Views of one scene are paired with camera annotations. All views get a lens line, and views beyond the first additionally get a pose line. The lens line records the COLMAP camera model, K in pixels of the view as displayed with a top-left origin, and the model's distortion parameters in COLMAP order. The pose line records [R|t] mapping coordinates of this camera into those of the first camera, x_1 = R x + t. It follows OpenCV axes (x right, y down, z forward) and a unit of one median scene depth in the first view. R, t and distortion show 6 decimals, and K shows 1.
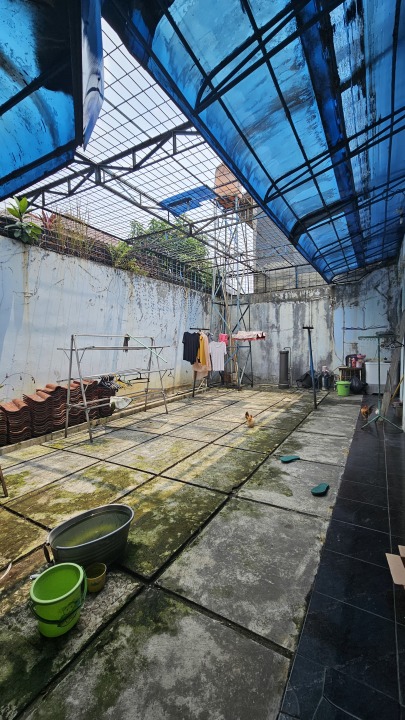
lens RADIAL K [[295.2, 0, 203.1], [0, 295.2, 359.8], [0, 0, 1]] dist [-0.003277, 0.000008]
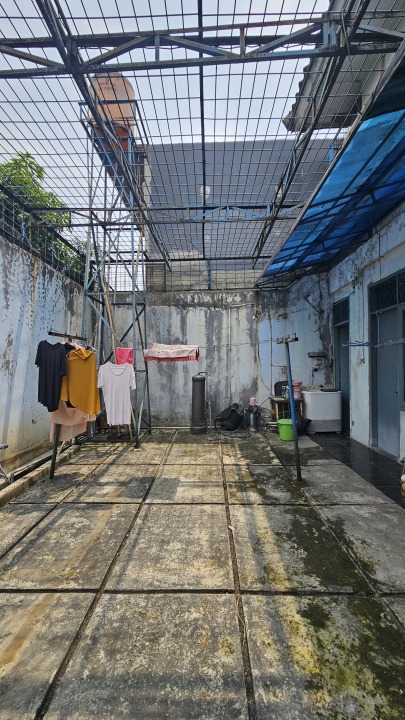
lens RADIAL K [[295.2, 0, 202.8], [0, 295.2, 362.5], [0, 0, 1]] dist [-0.003277, 0.000008]
pose [[0.875018, 0.009882, 0.483990, -0.045948], [0.019793, 0.998225, -0.056167, -0.025834], [-0.483686, 0.058727, 0.873269, 0.407035]]
